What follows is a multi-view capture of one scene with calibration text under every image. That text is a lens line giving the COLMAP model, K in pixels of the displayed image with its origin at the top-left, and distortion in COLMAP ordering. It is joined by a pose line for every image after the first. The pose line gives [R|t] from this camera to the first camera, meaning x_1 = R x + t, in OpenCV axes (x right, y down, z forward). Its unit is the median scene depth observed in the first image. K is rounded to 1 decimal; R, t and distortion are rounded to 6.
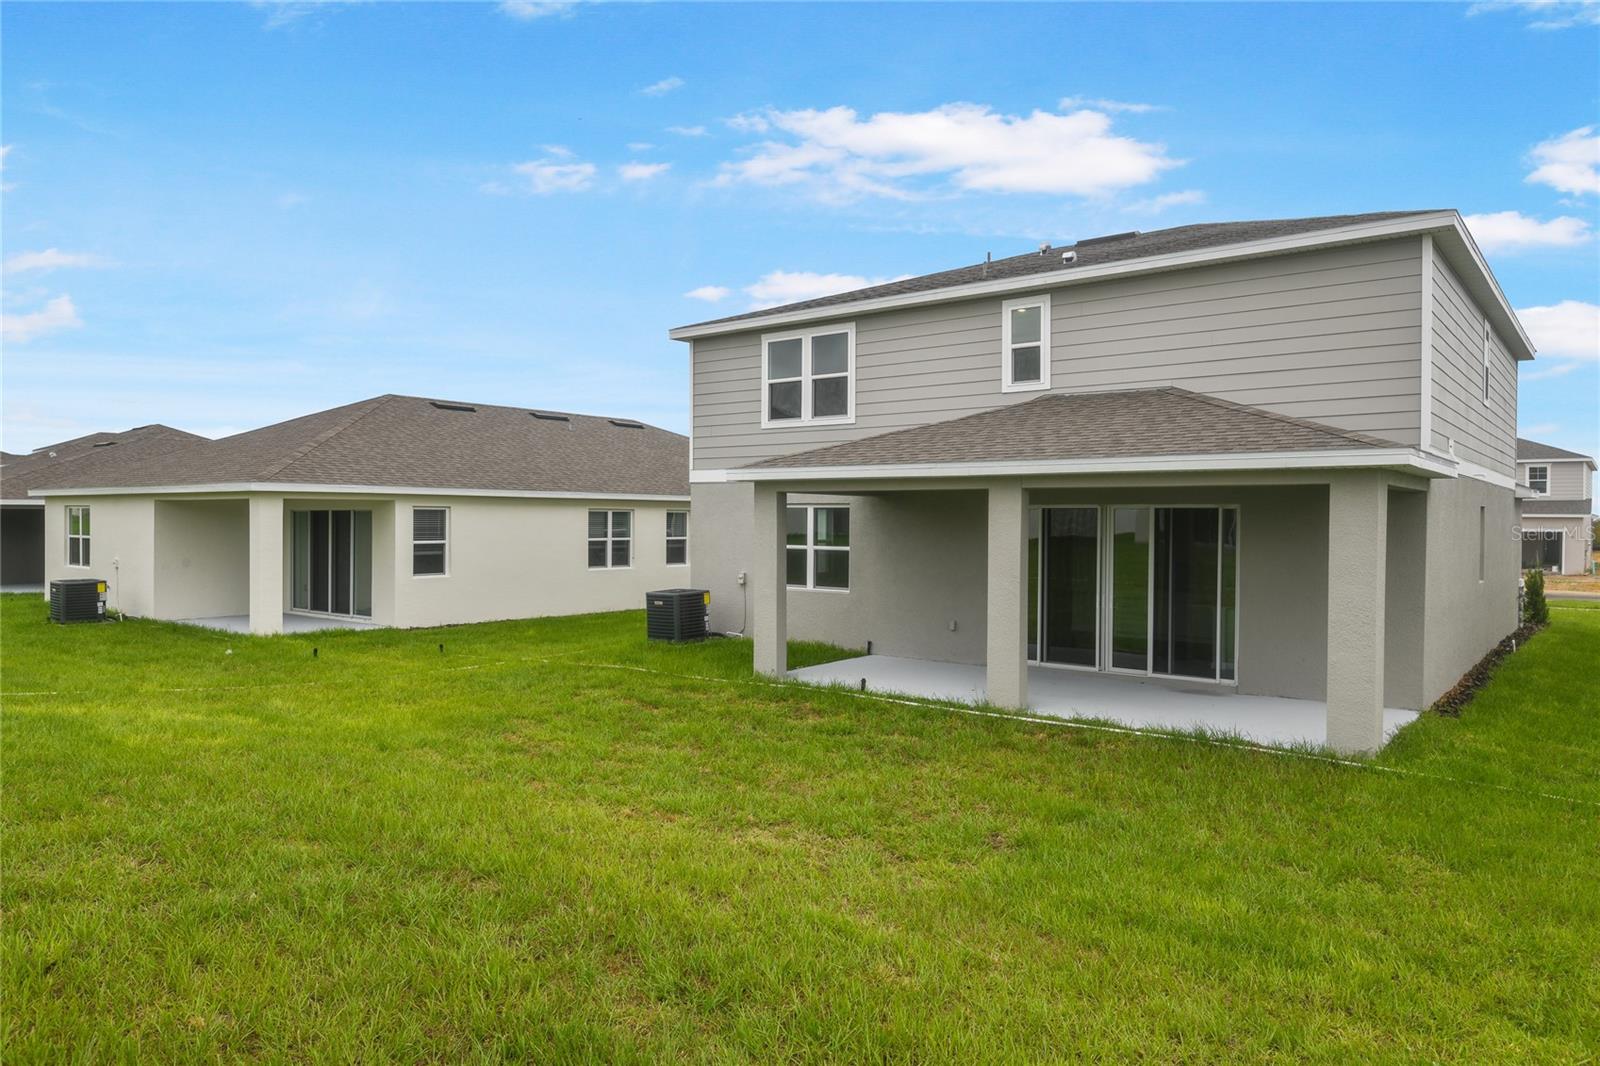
lens RADIAL K [[1038.3, 0, 800.0], [0, 1038.3, 533.0], [0, 0, 1]] dist [0.001804, -0.000153]
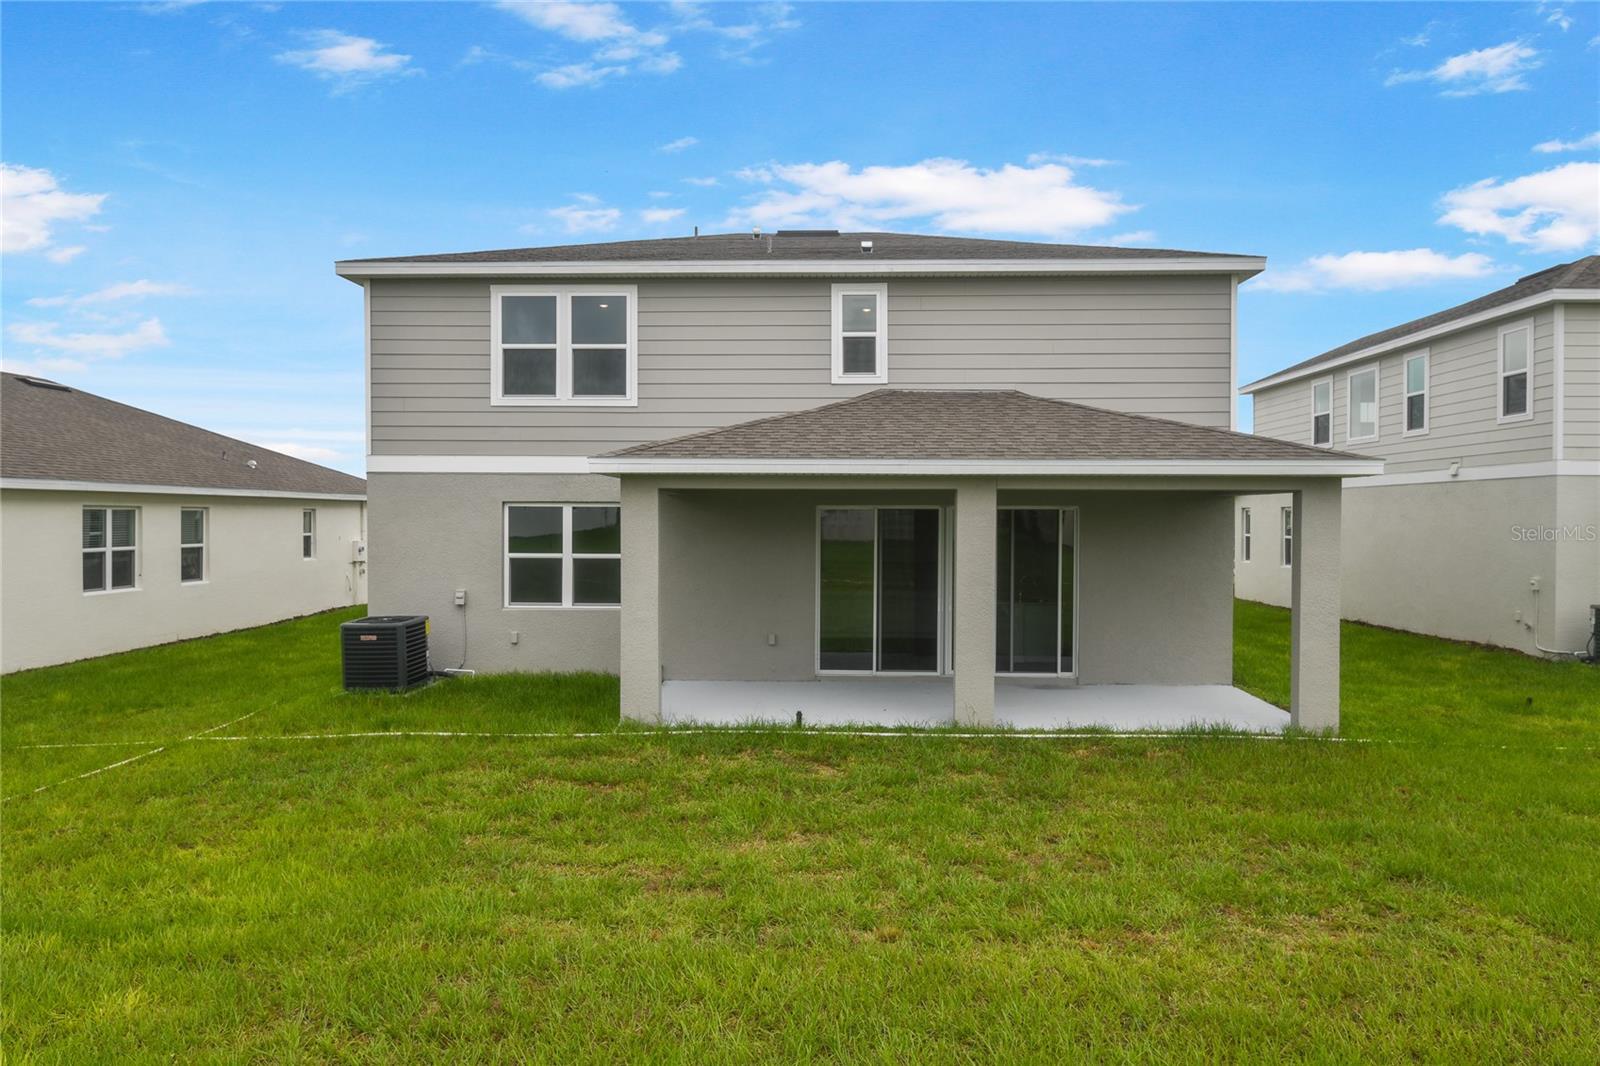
lens RADIAL K [[1038.3, 0, 800.0], [0, 1038.3, 533.0], [0, 0, 1]] dist [0.001804, -0.000153]
pose [[0.802550, -0.012383, 0.596457, -0.343364], [0.009770, 0.999923, 0.007612, -0.008809], [-0.596505, -0.000282, 0.802609, 0.250864]]
